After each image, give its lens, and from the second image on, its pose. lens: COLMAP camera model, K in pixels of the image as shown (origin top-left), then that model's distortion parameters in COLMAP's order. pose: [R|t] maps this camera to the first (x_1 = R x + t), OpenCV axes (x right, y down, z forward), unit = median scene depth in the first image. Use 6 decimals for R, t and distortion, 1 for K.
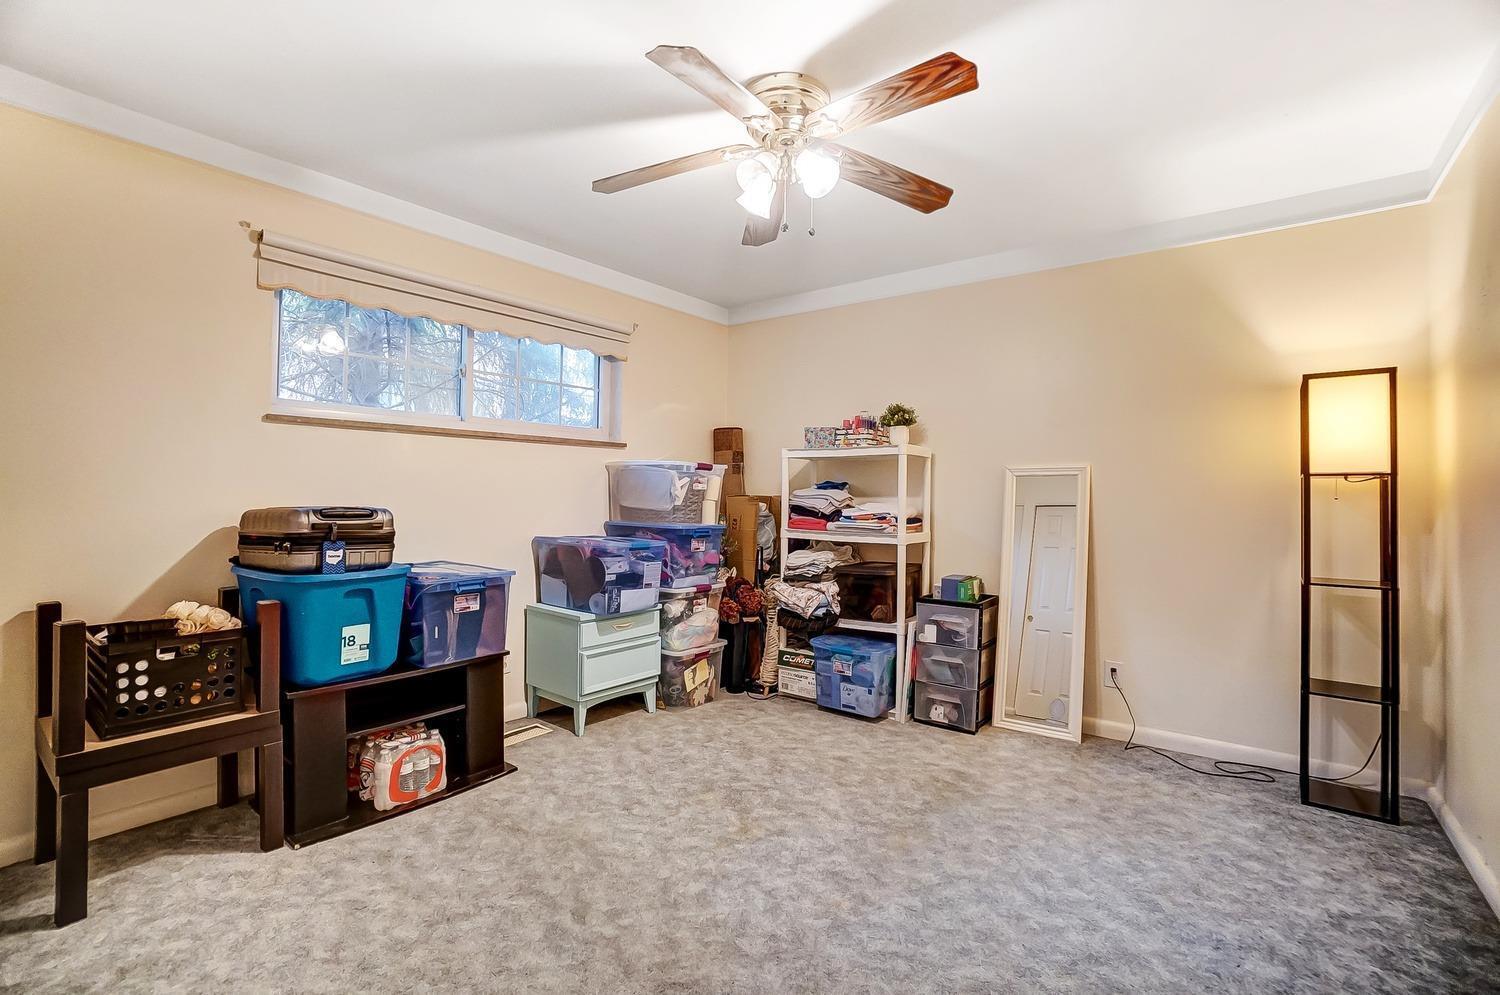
lens RADIAL K [[672.1, 0, 740.6], [0, 672.1, 492.8], [0, 0, 1]] dist [-0.065165, 0.024652]
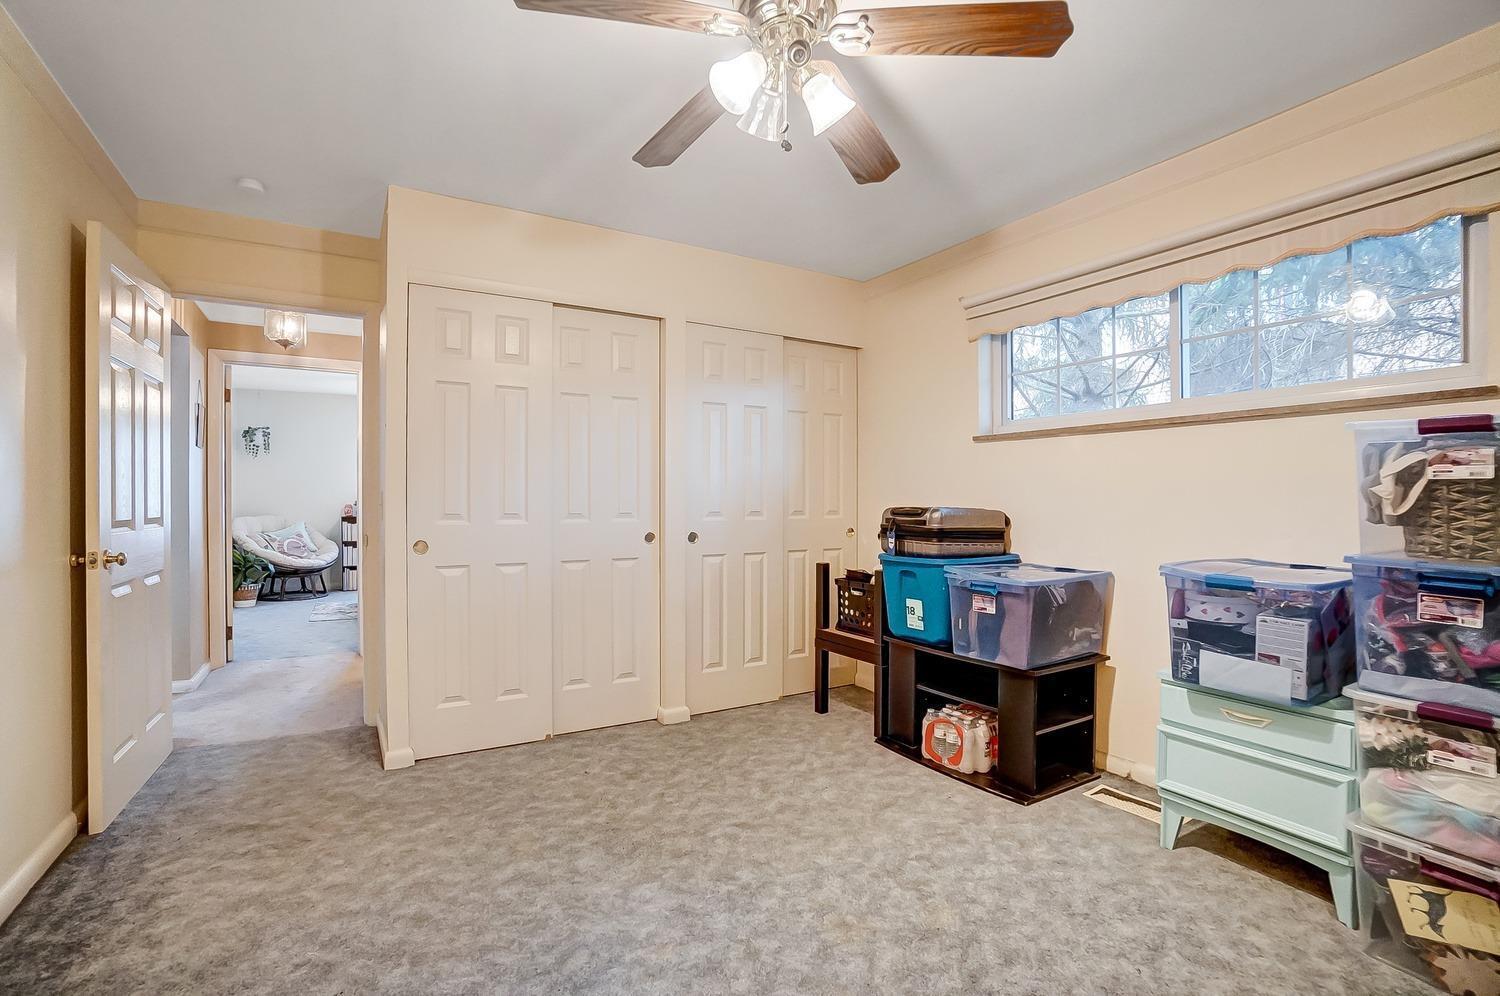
lens RADIAL K [[672.1, 0, 740.6], [0, 672.1, 493.3], [0, 0, 1]] dist [-0.065165, 0.024652]
pose [[-0.356194, -0.022162, -0.934149, 0.741732], [-0.006528, 0.999753, -0.021229, 0.022984], [0.934389, -0.001463, -0.356250, 1.117817]]
